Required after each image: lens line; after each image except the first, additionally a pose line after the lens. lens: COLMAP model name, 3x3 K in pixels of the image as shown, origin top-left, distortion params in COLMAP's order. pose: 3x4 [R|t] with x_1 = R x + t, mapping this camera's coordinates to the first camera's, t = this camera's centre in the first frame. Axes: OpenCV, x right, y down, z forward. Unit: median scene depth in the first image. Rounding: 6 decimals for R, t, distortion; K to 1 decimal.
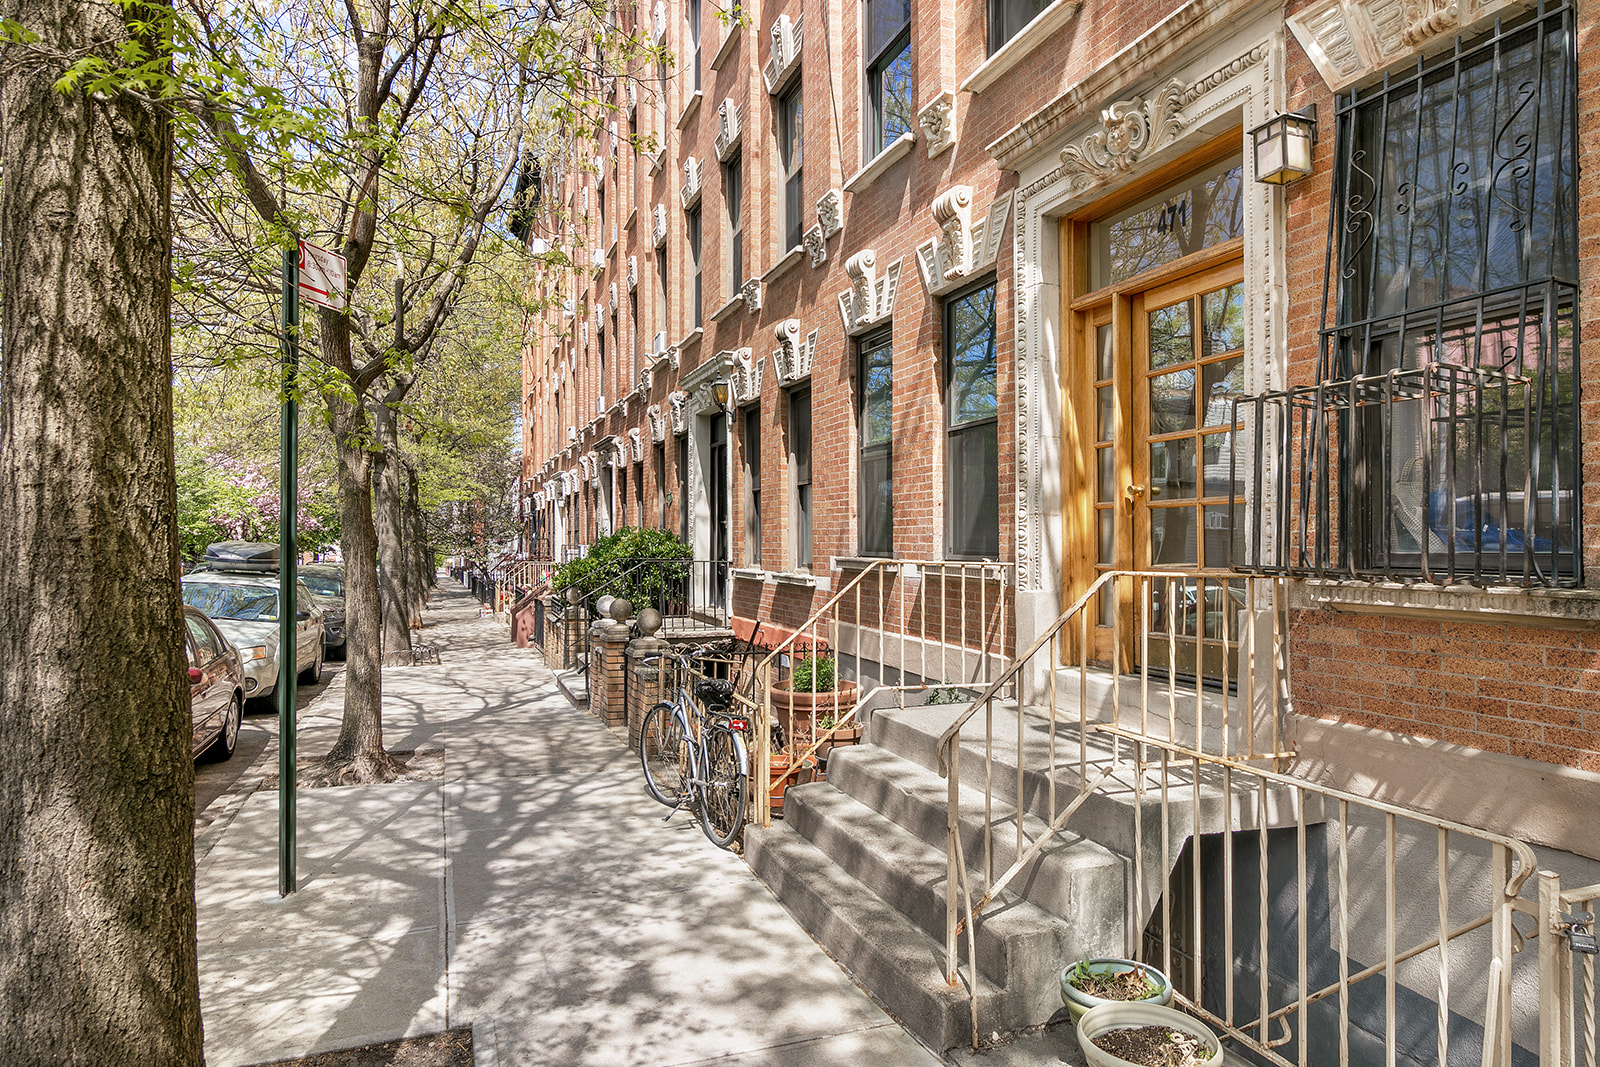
lens RADIAL K [[947.1, 0, 798.9], [0, 947.1, 532.6], [0, 0, 1]] dist [0.000444, -0.000226]
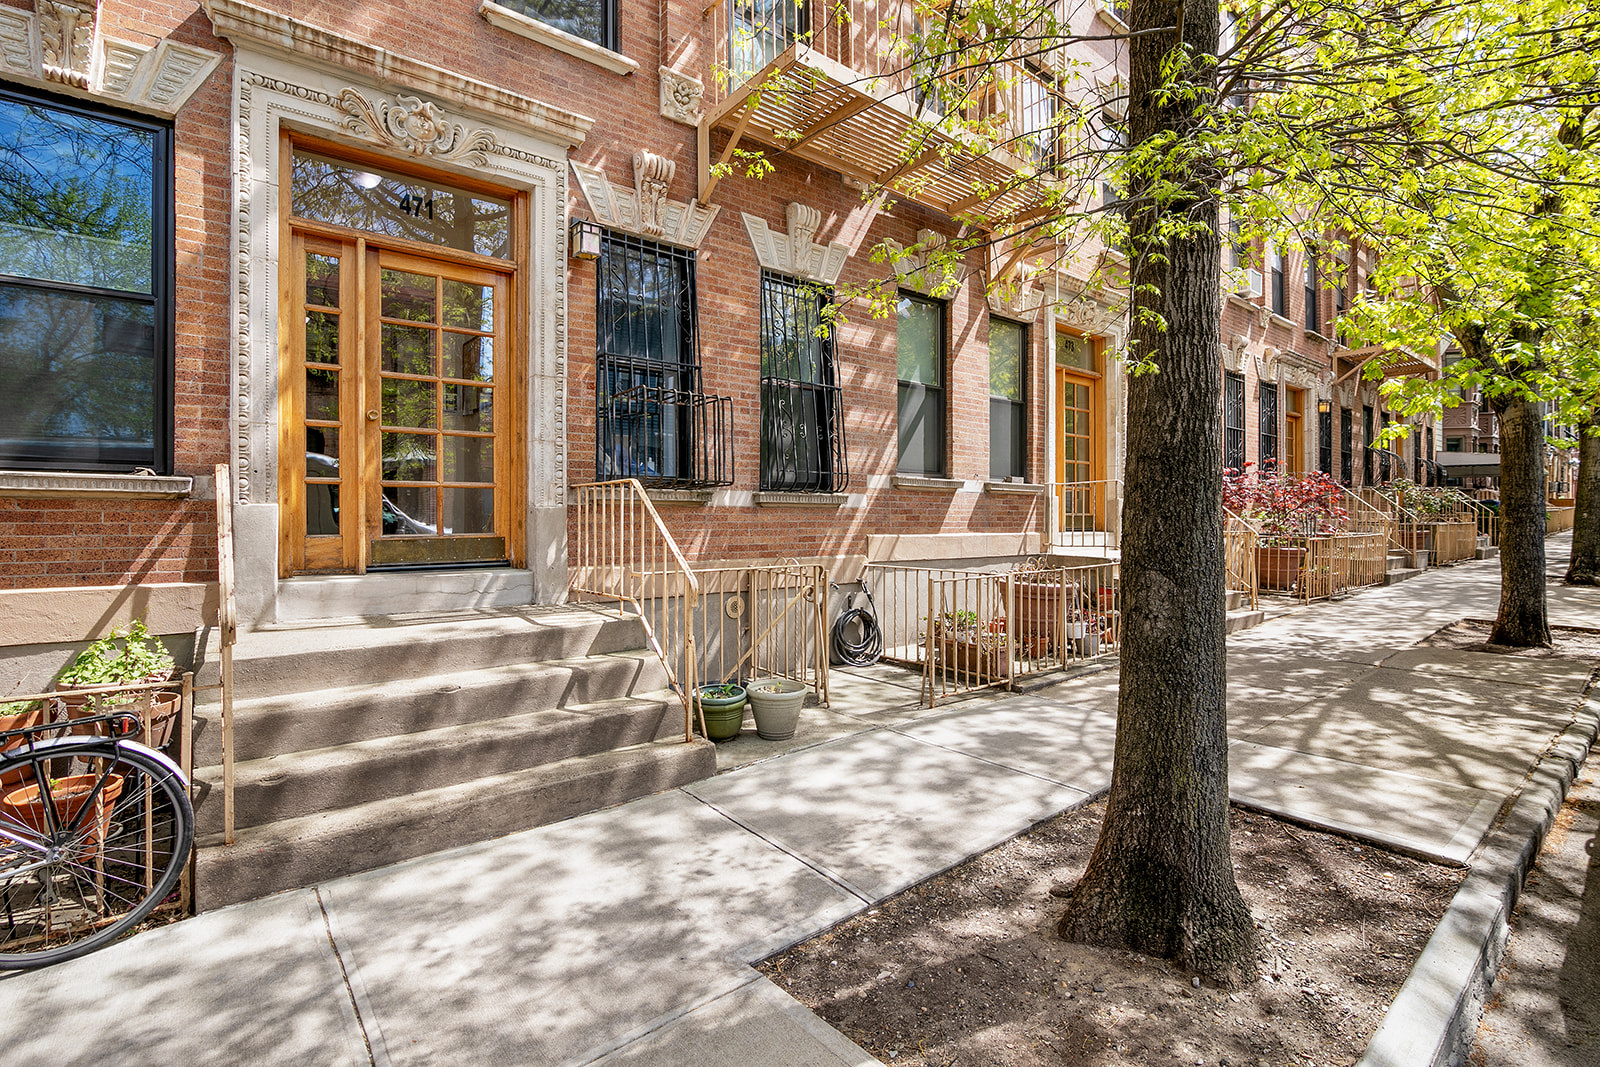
lens RADIAL K [[738.1, 0, 798.0], [0, 738.1, 525.4], [0, 0, 1]] dist [-0.017670, -0.000405]
pose [[-0.315949, 0.007794, 0.948744, -0.796873], [0.011328, 0.999926, -0.004442, 0.115642], [-0.948708, 0.009344, -0.316014, 0.975864]]
